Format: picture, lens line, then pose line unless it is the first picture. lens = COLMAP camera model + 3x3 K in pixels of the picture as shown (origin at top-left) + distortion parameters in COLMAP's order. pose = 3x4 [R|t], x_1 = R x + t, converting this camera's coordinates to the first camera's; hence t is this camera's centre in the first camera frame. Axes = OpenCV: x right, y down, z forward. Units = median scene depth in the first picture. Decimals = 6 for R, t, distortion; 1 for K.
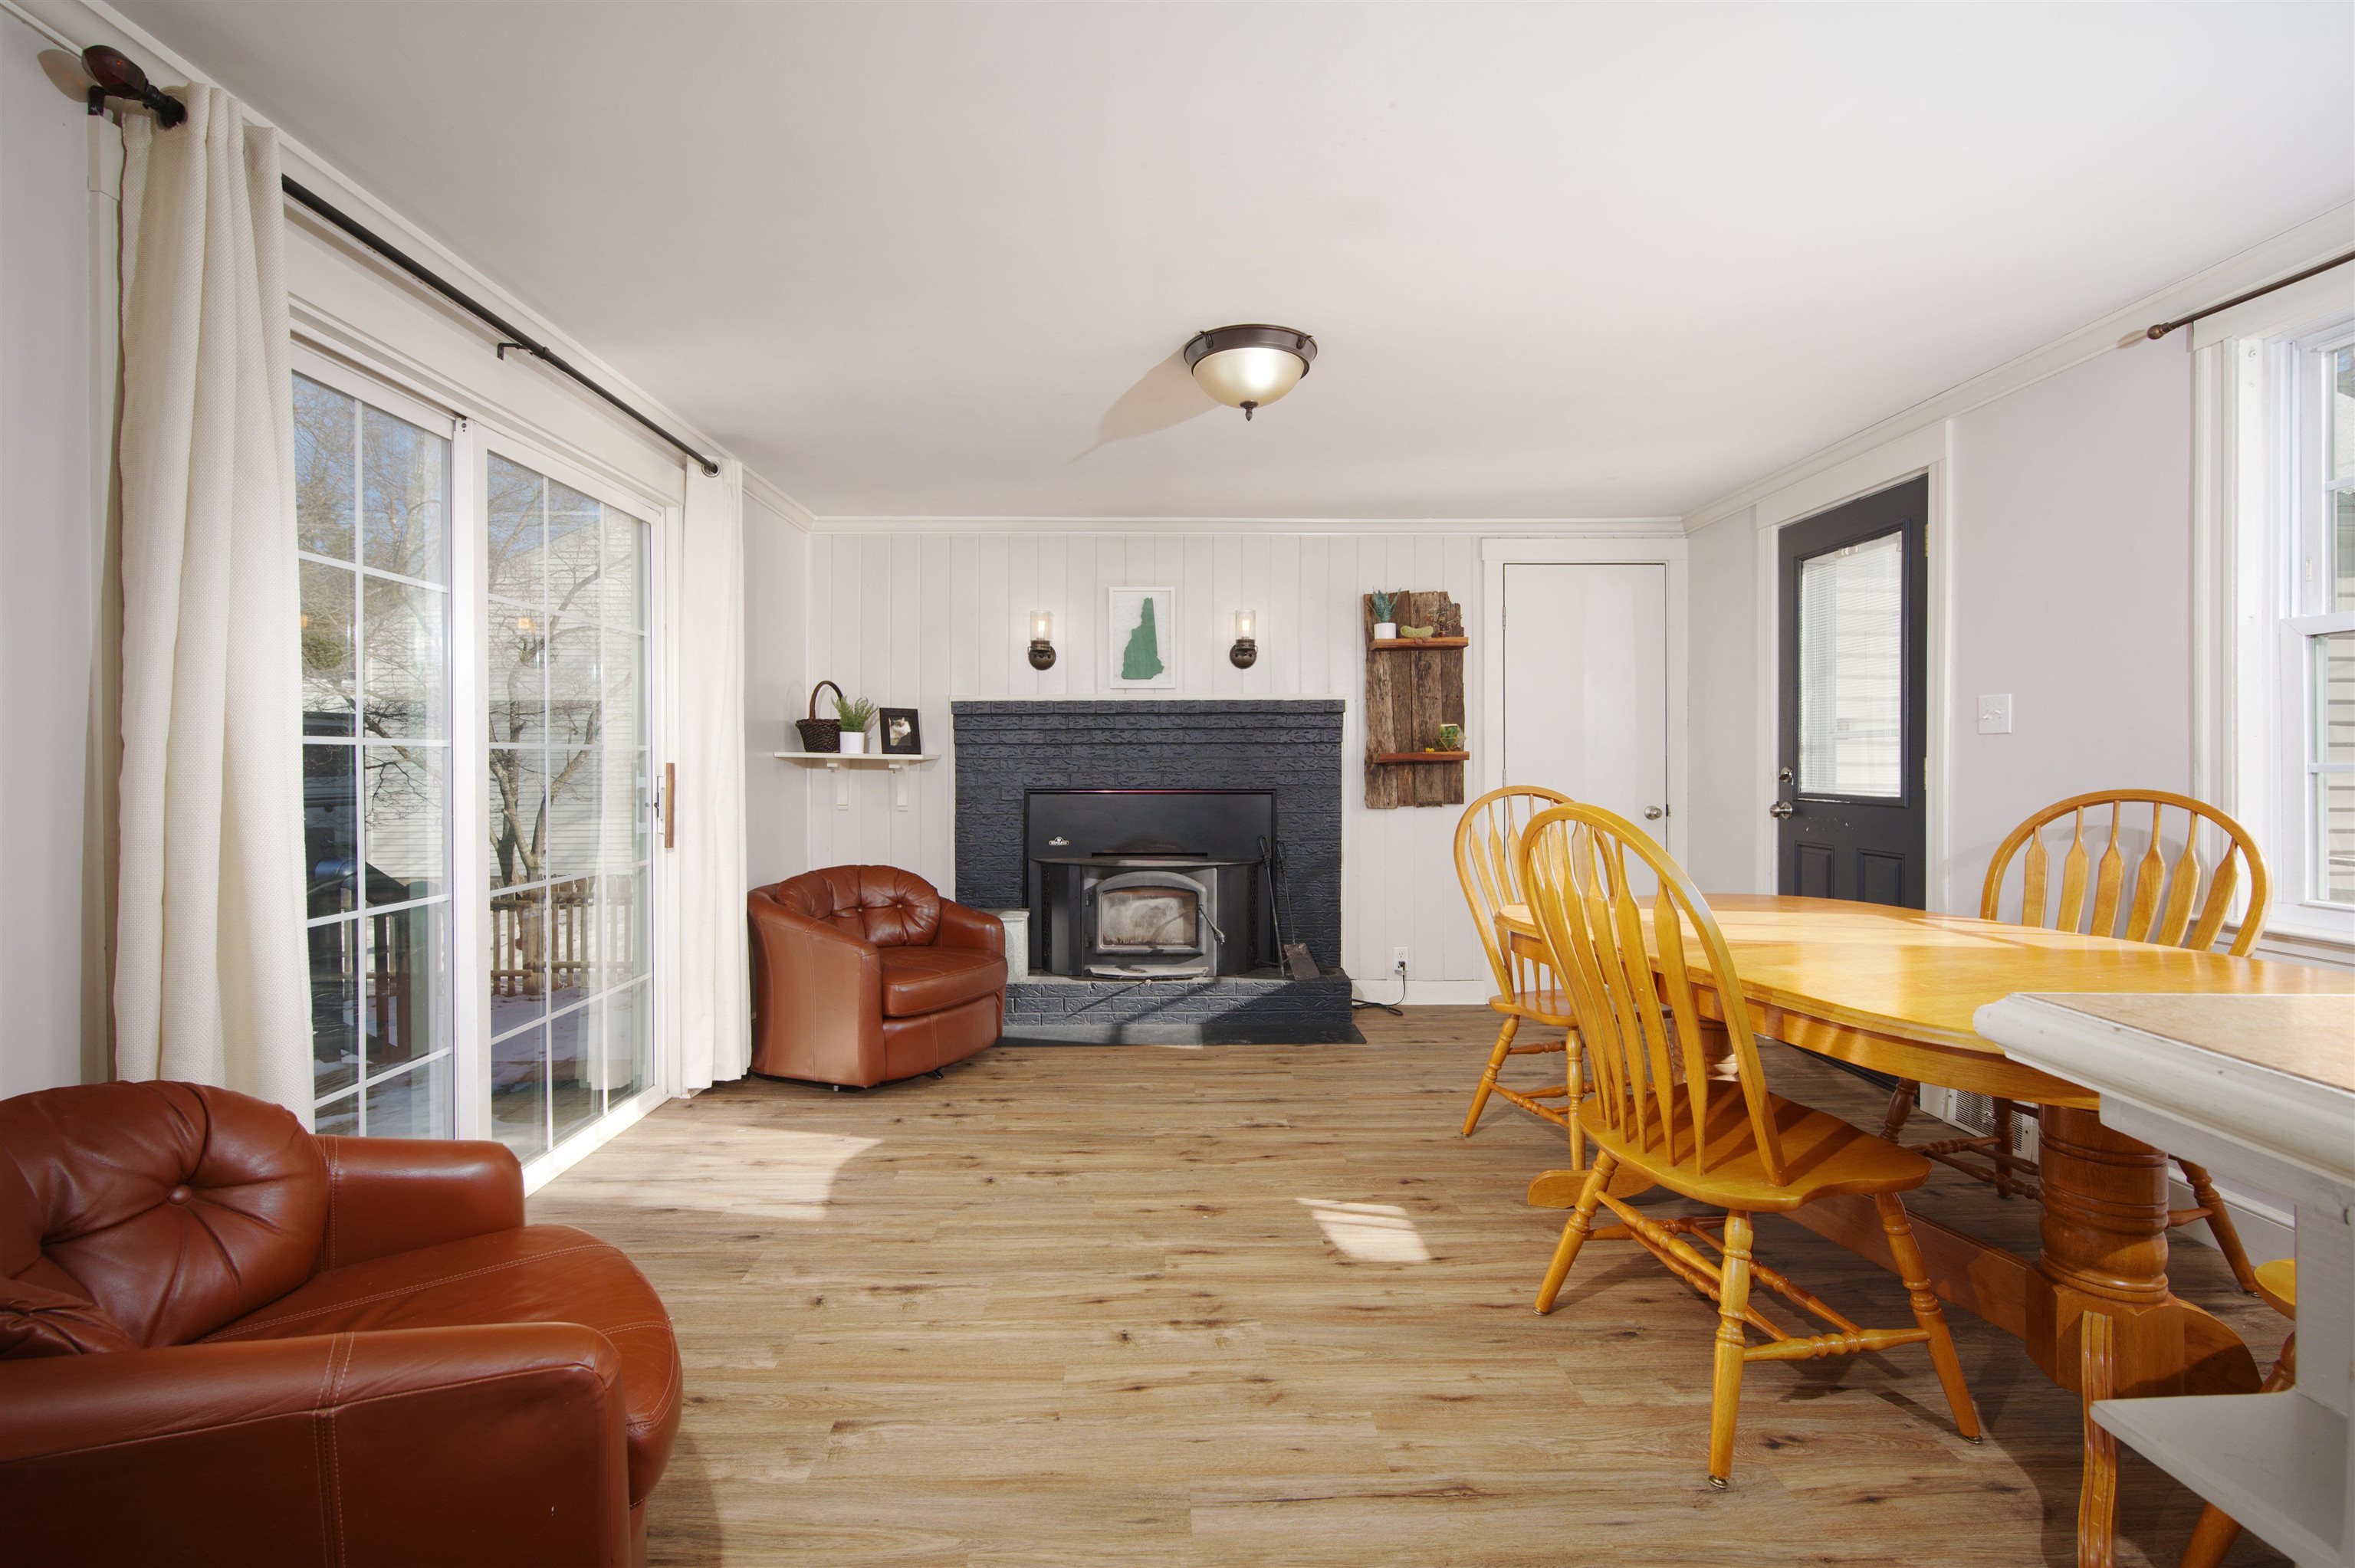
lens RADIAL K [[1030.6, 0, 1182.0], [0, 1030.6, 767.8], [0, 0, 1]] dist [0.000029, 0.000043]
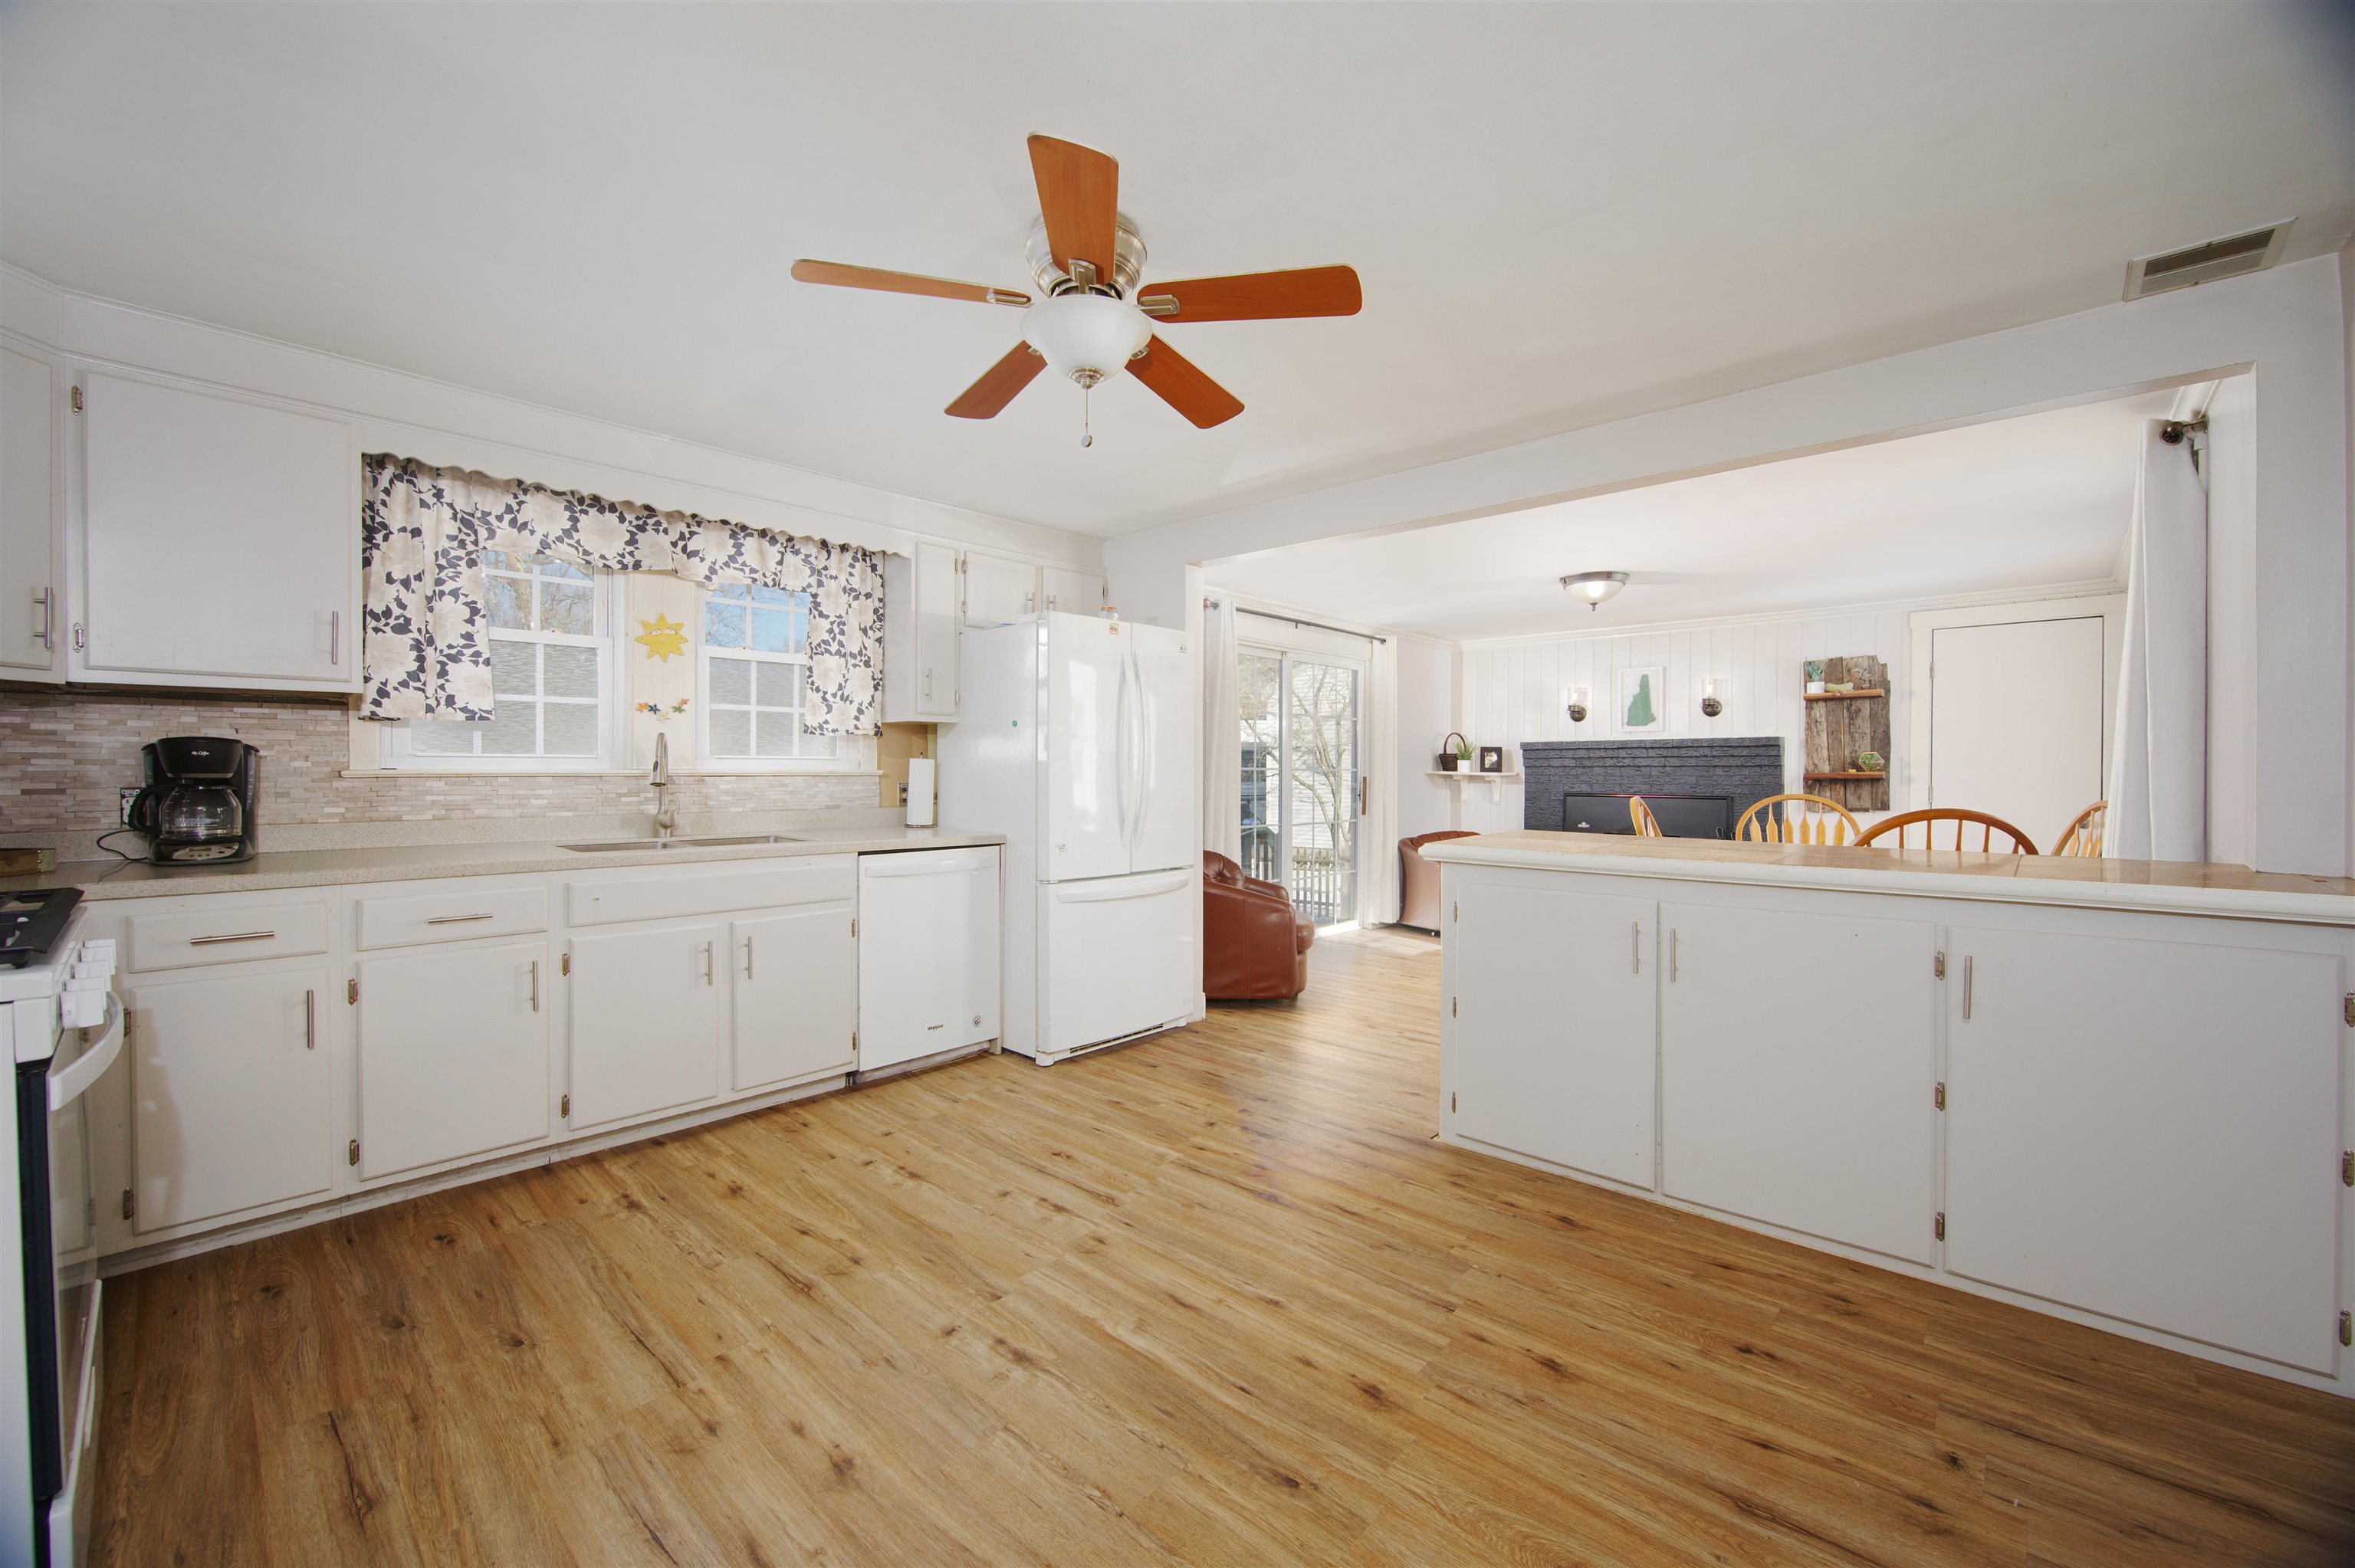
lens RADIAL K [[935.9, 0, 1186.9], [0, 935.9, 787.4], [0, 0, 1]] dist [-0.006592, -0.000265]
pose [[0.724349, 0.015624, -0.689257, 0.464276], [-0.010951, 0.999878, 0.011157, 0.000826], [0.689347, -0.000534, 0.724431, -0.548932]]
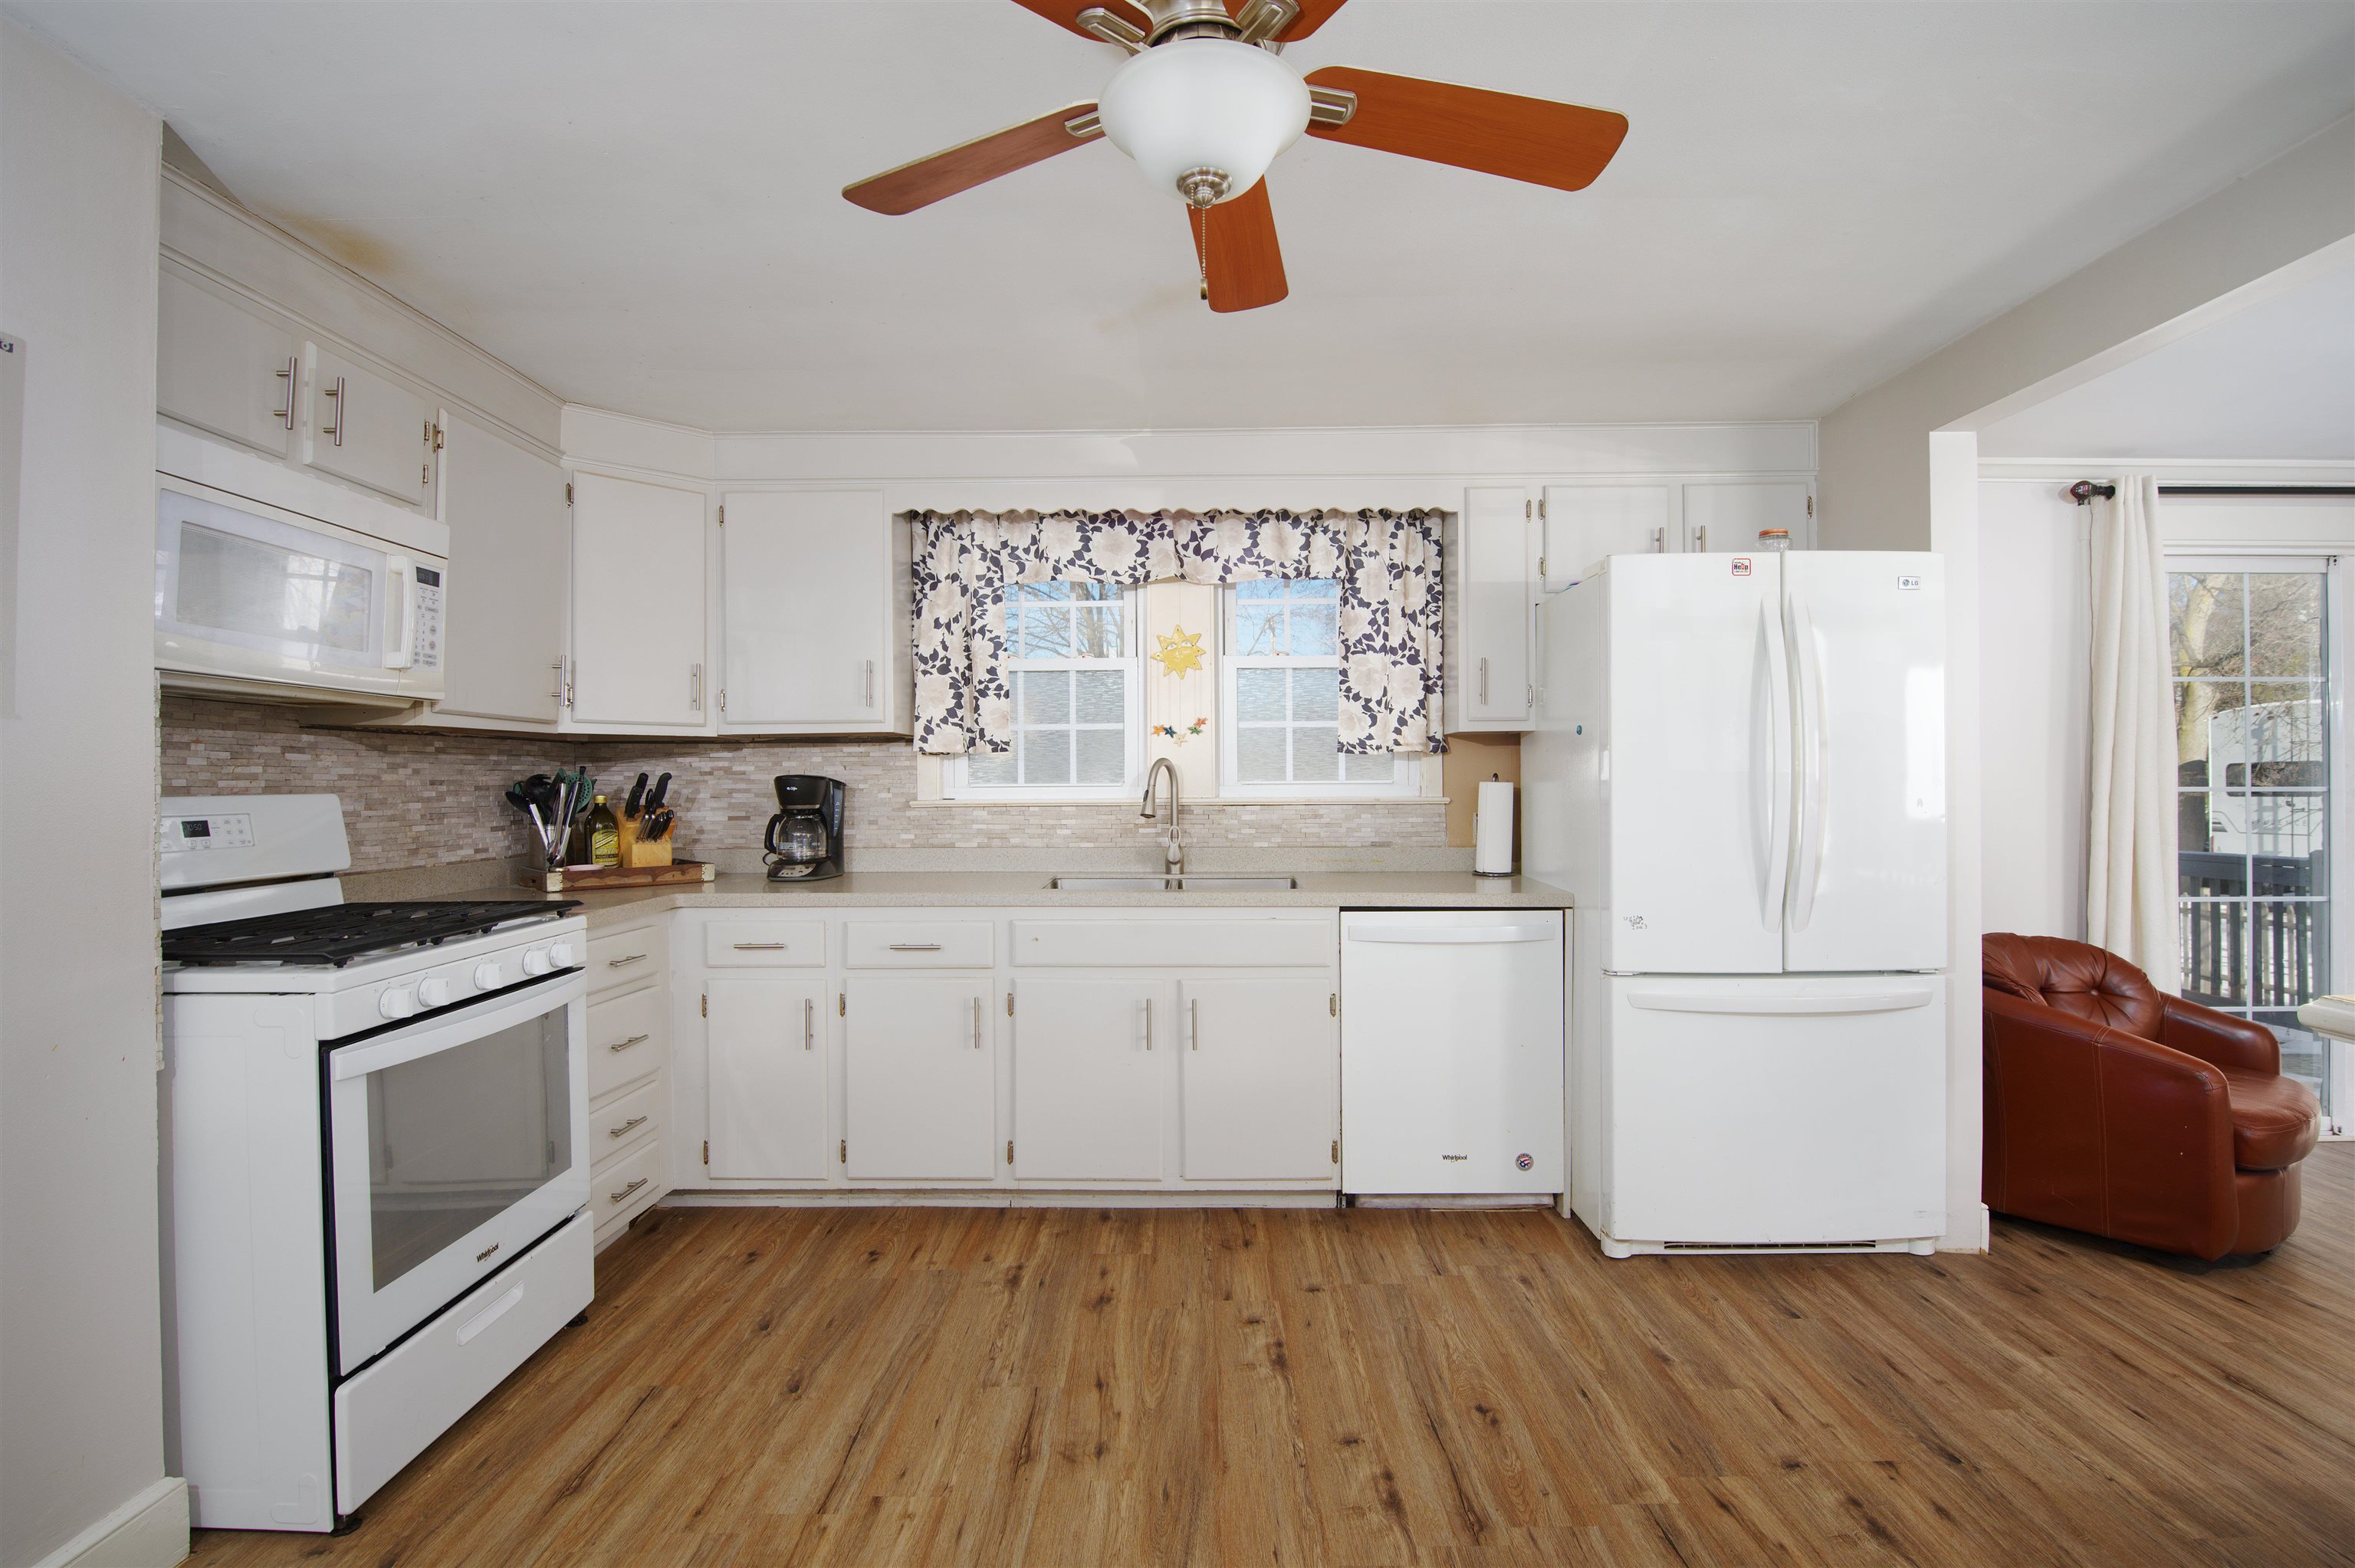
lens RADIAL K [[1117.3, 0, 1177.5], [0, 1117.3, 784.0], [0, 0, 1]] dist [-0.020997, -0.000445]
pose [[-0.031772, 0.001621, -0.999494, 0.449485], [-0.005917, 0.999981, 0.001810, -0.011893], [0.999478, 0.005972, -0.031762, -0.280624]]
